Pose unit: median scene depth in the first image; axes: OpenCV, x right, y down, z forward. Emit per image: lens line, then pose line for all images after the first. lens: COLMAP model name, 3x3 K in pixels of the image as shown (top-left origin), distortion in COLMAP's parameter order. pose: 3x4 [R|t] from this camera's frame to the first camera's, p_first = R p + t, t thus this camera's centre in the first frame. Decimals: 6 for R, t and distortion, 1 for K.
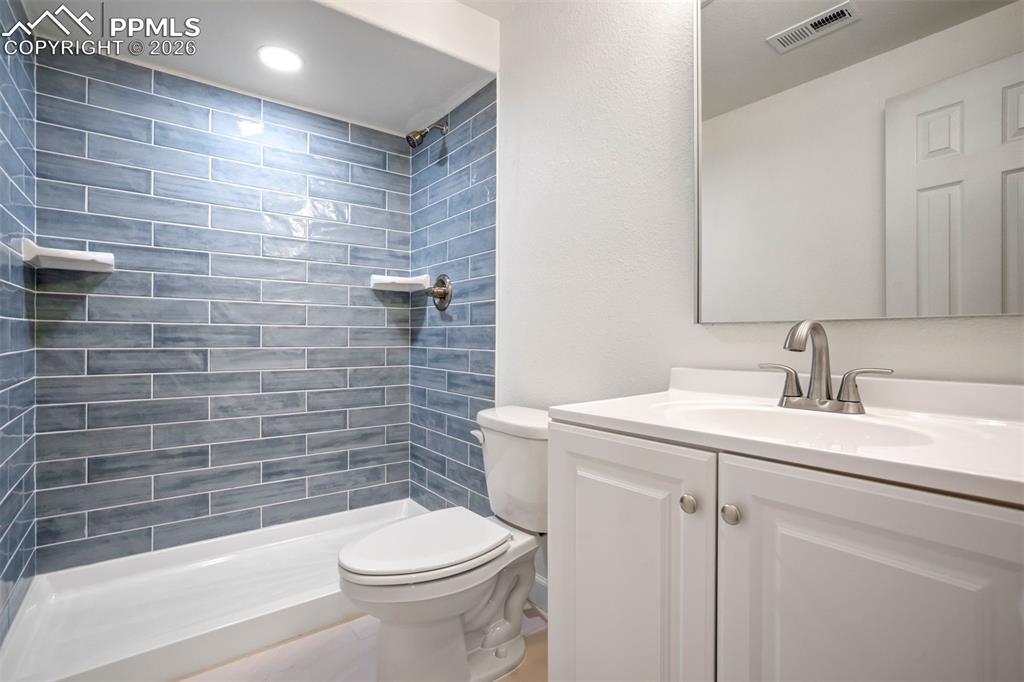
lens RADIAL K [[479.3, 0, 508.1], [0, 479.3, 342.9], [0, 0, 1]] dist [-0.042342, 0.023088]
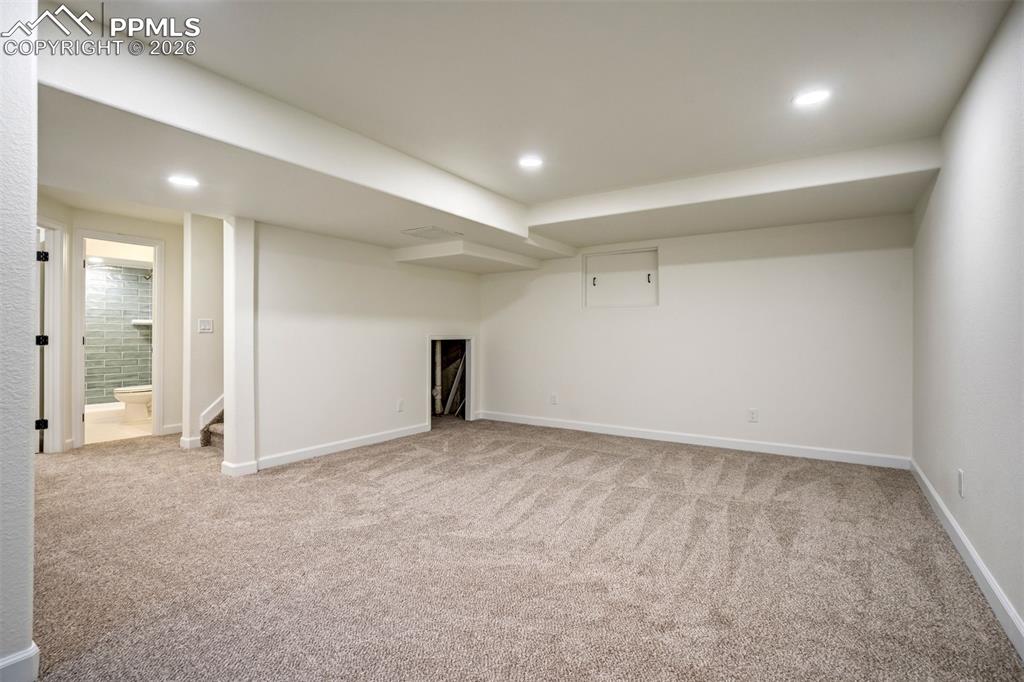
lens RADIAL K [[466.9, 0, 512.0], [0, 466.9, 341.0], [0, 0, 1]] dist [-0.012915, -0.000354]
pose [[0.944961, 0.002713, 0.327170, 0.991340], [-0.004169, 0.999984, 0.003750, -0.035402], [-0.327155, -0.004907, 0.944958, -2.447653]]
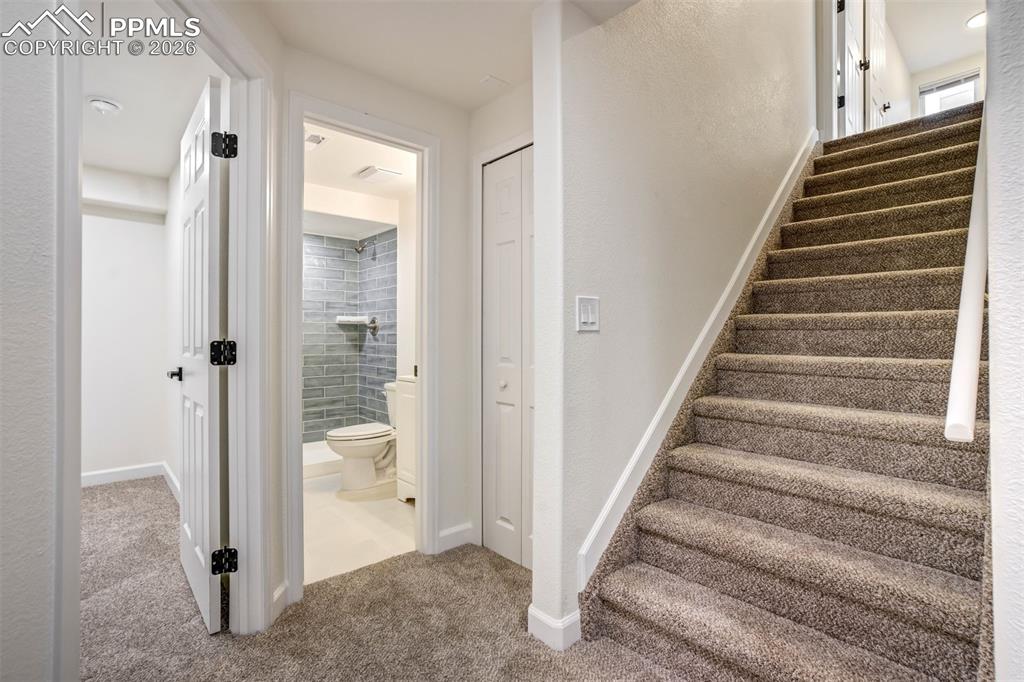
lens RADIAL K [[479.3, 0, 508.1], [0, 479.3, 342.9], [0, 0, 1]] dist [-0.042342, 0.023088]
pose [[0.997170, -0.002642, 0.075133, 0.256234], [0.002528, 0.999996, 0.001604, -0.039201], [-0.075136, -0.001410, 0.997172, -0.966137]]
